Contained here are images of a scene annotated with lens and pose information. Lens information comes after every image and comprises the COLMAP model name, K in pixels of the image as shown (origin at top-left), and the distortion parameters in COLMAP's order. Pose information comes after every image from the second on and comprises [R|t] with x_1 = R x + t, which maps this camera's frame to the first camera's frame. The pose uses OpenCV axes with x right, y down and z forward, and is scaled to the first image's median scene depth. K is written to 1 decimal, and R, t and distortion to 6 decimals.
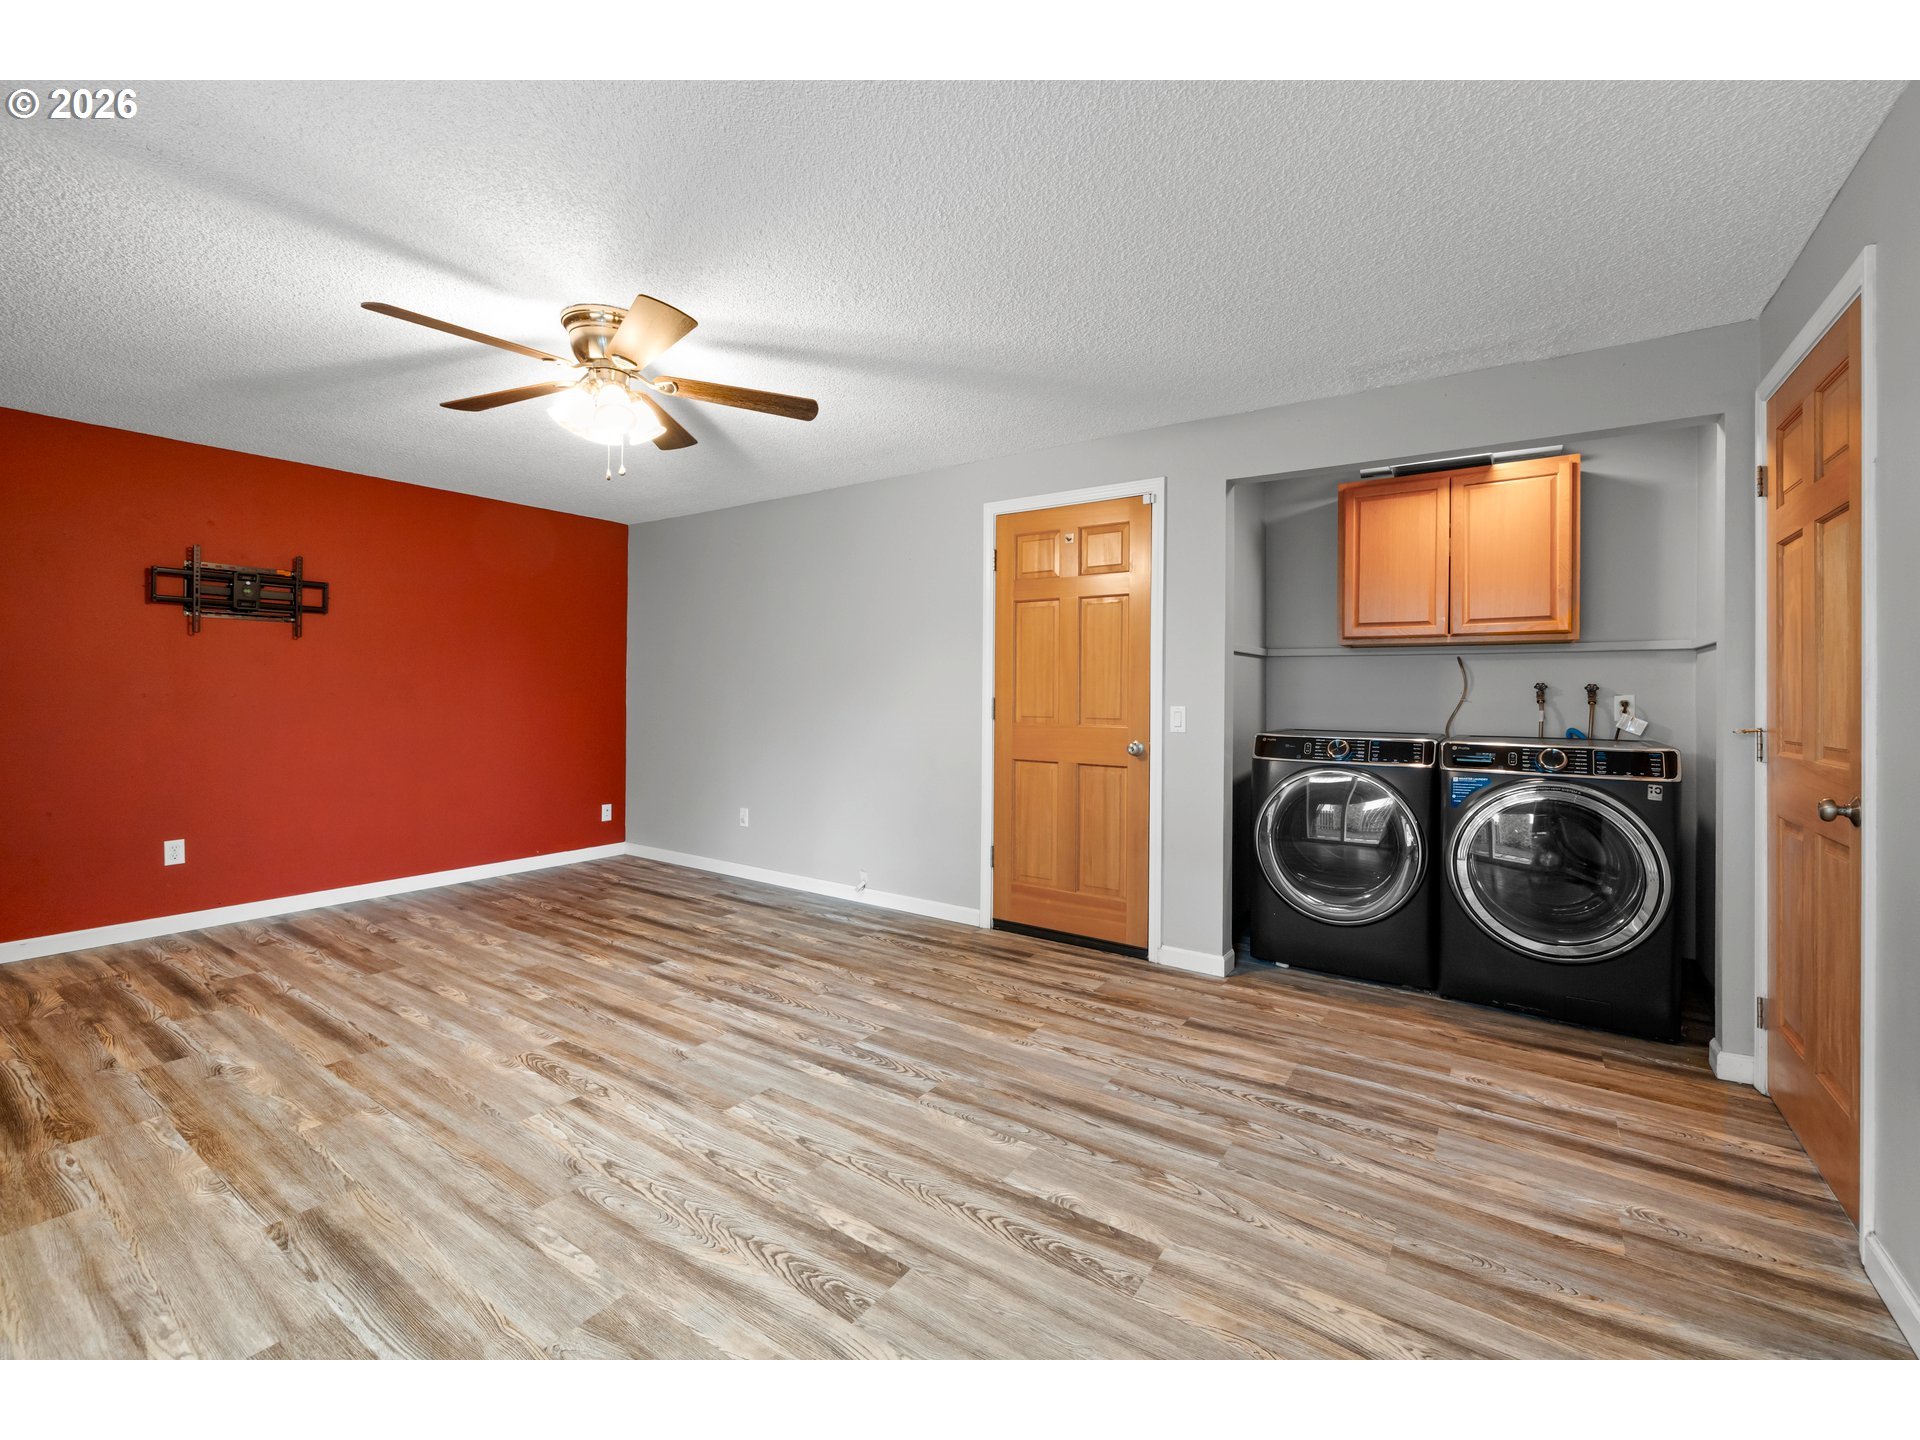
lens RADIAL K [[815.8, 0, 961.8], [0, 815.8, 701.4], [0, 0, 1]] dist [-0.001587, -0.000126]
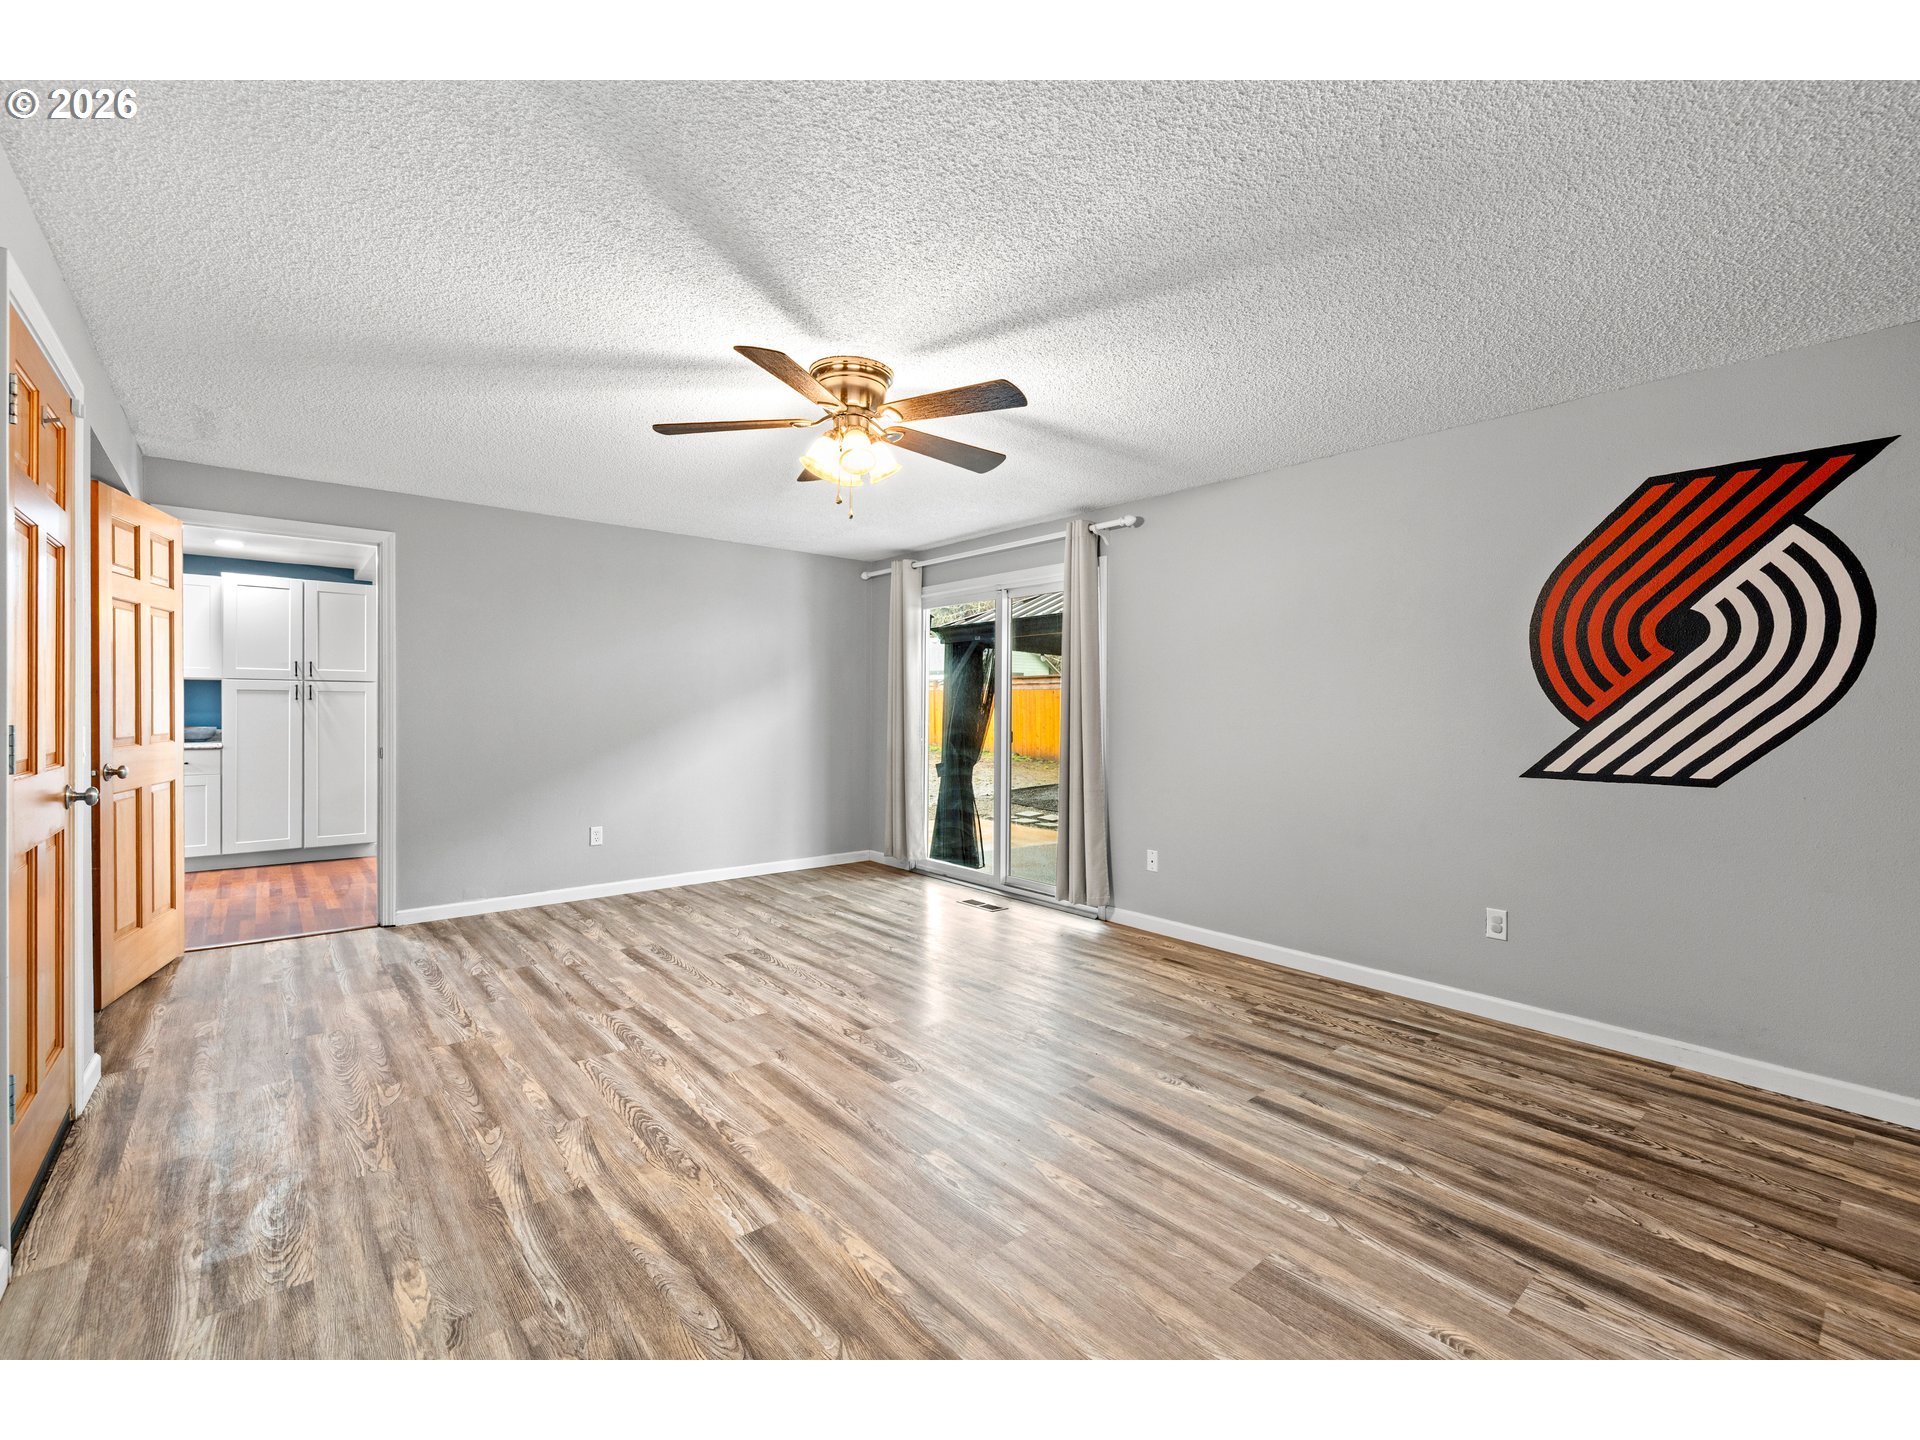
lens RADIAL K [[815.8, 0, 961.8], [0, 815.8, 701.4], [0, 0, 1]] dist [-0.001587, -0.000126]
pose [[-0.966857, -0.013551, 0.254959, -0.763751], [-0.012776, 0.999907, 0.004695, -0.034782], [-0.254999, 0.001282, -0.966940, 1.792832]]
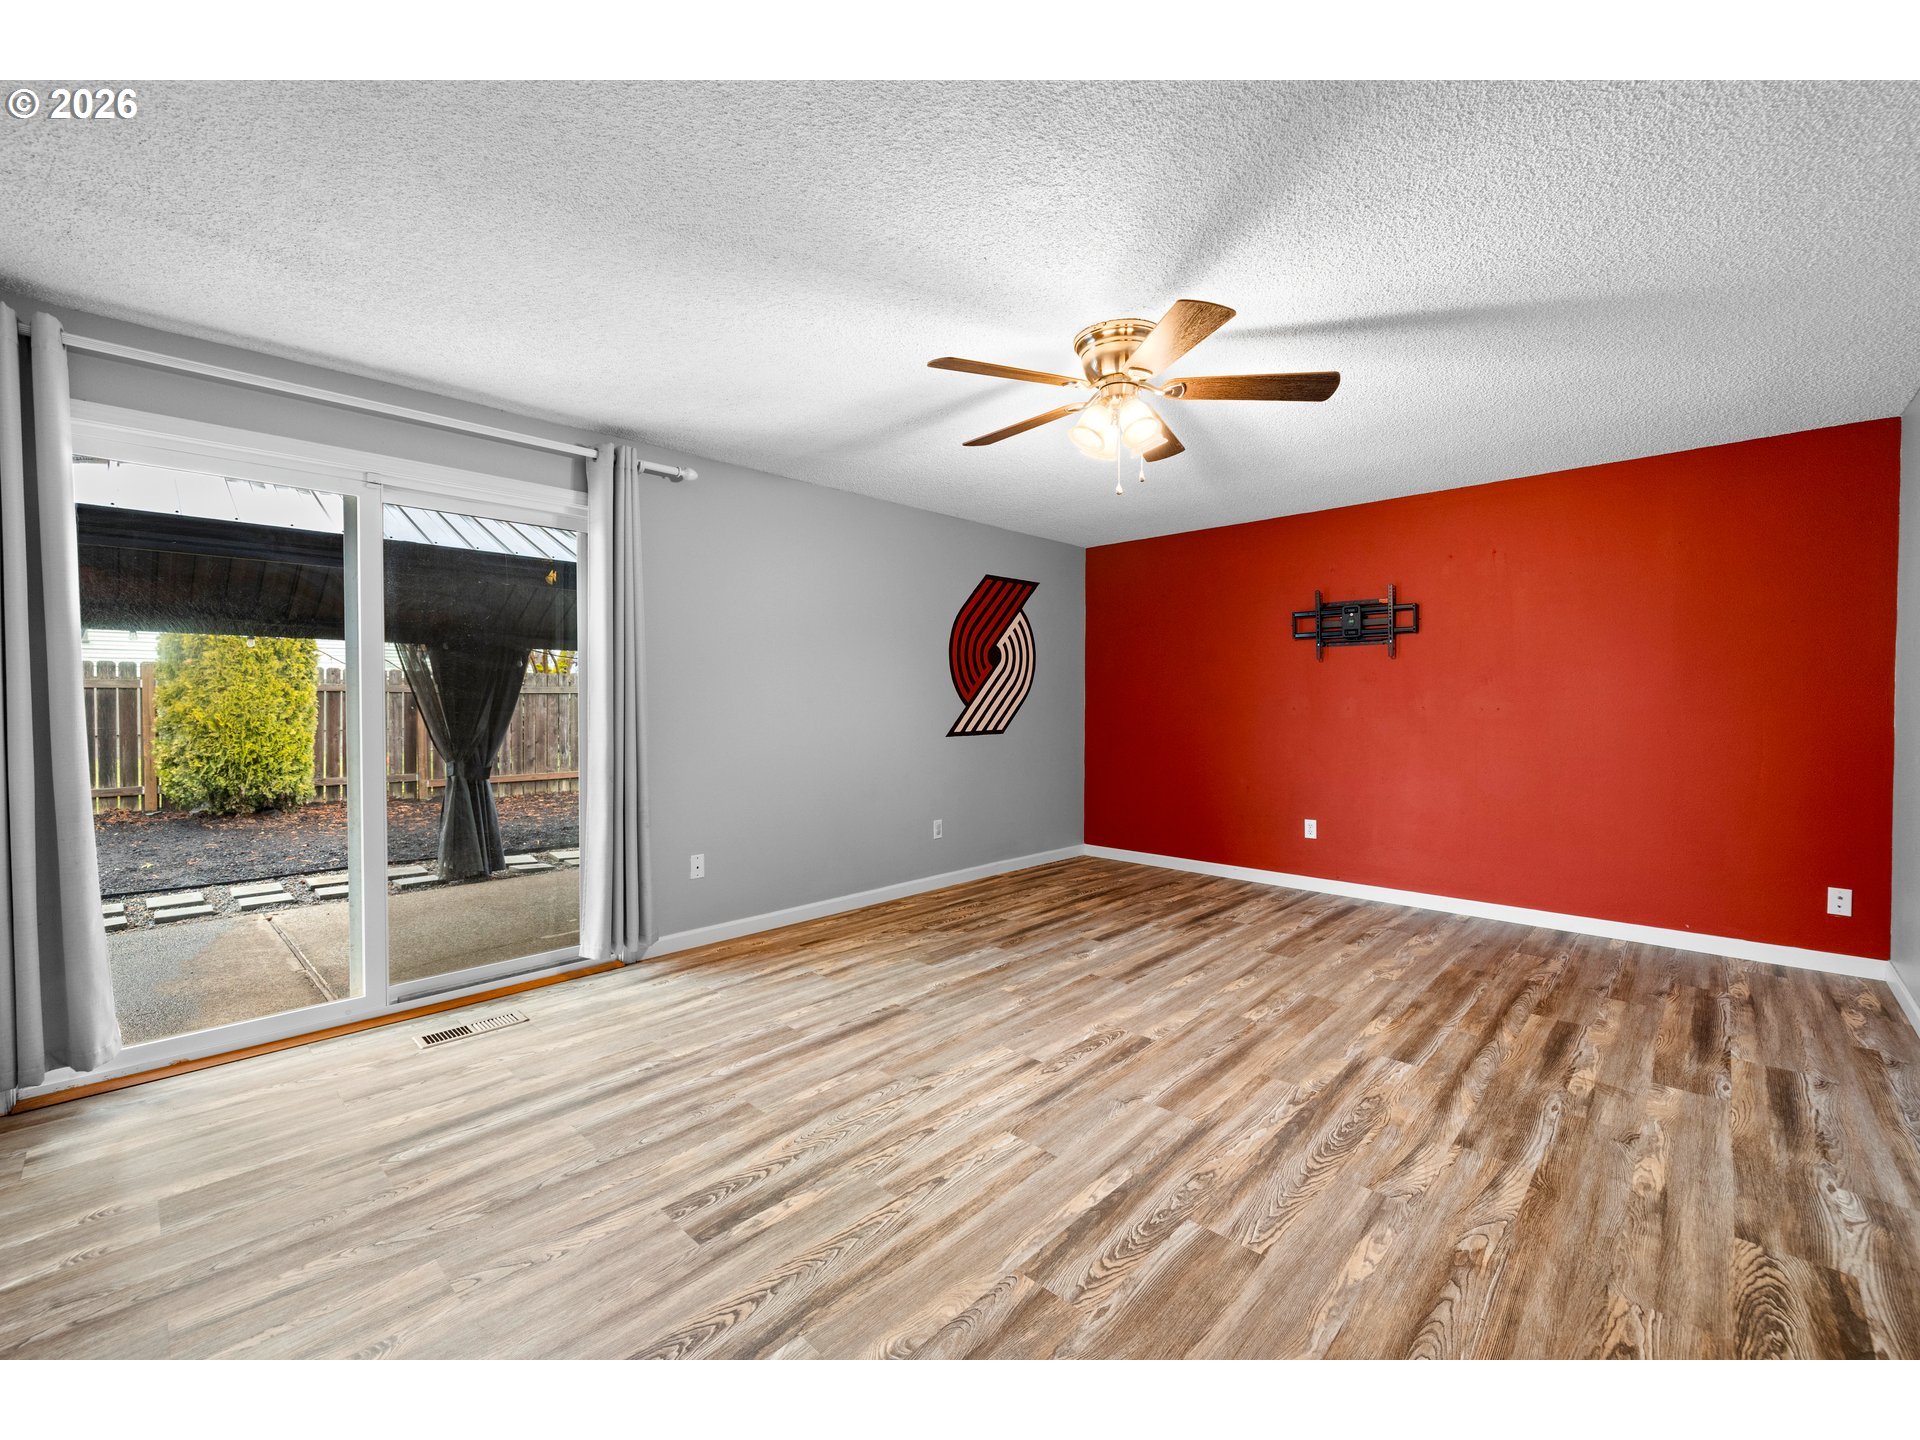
lens RADIAL K [[802.4, 0, 952.4], [0, 802.4, 704.6], [0, 0, 1]] dist [-0.000632, 0.000018]
pose [[-0.163755, -0.004552, -0.986491, 0.527853], [-0.011388, 0.999931, -0.002724, -0.004556], [0.986435, 0.010788, -0.163796, 0.857131]]
